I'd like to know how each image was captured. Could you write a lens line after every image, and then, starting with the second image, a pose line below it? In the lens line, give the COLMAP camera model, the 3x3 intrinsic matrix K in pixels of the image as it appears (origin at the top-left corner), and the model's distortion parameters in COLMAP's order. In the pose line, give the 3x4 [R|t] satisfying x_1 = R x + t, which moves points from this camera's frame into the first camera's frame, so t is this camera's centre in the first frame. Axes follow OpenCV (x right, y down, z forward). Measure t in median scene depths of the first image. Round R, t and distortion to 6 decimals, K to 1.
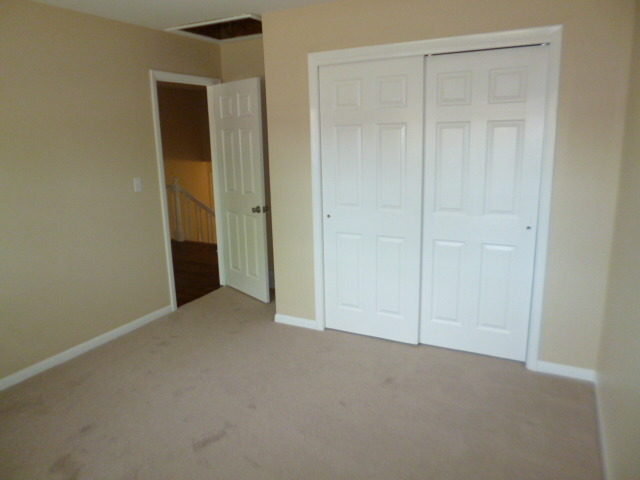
lens RADIAL K [[470.4, 0, 320.0], [0, 470.4, 240.0], [0, 0, 1]] dist [-0.002153, -0.001283]
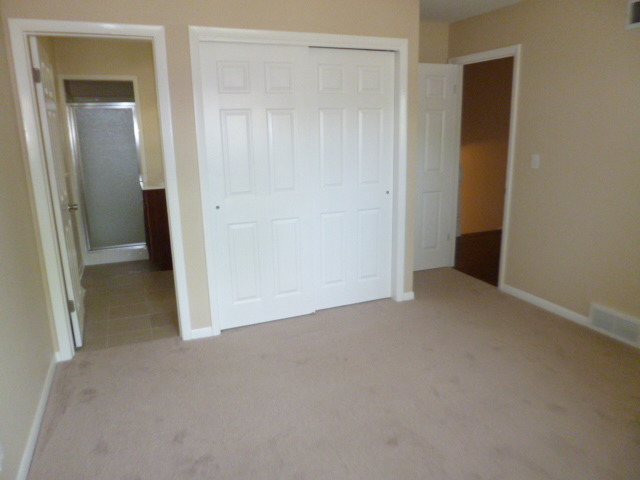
lens RADIAL K [[466.2, 0, 320.3], [0, 466.2, 231.6], [0, 0, 1]] dist [-0.003442, -0.002592]
pose [[0.640433, -0.172521, 0.748386, -0.557166], [0.169894, 0.982126, 0.081017, -0.047784], [-0.748987, 0.075260, 0.658296, 0.262819]]
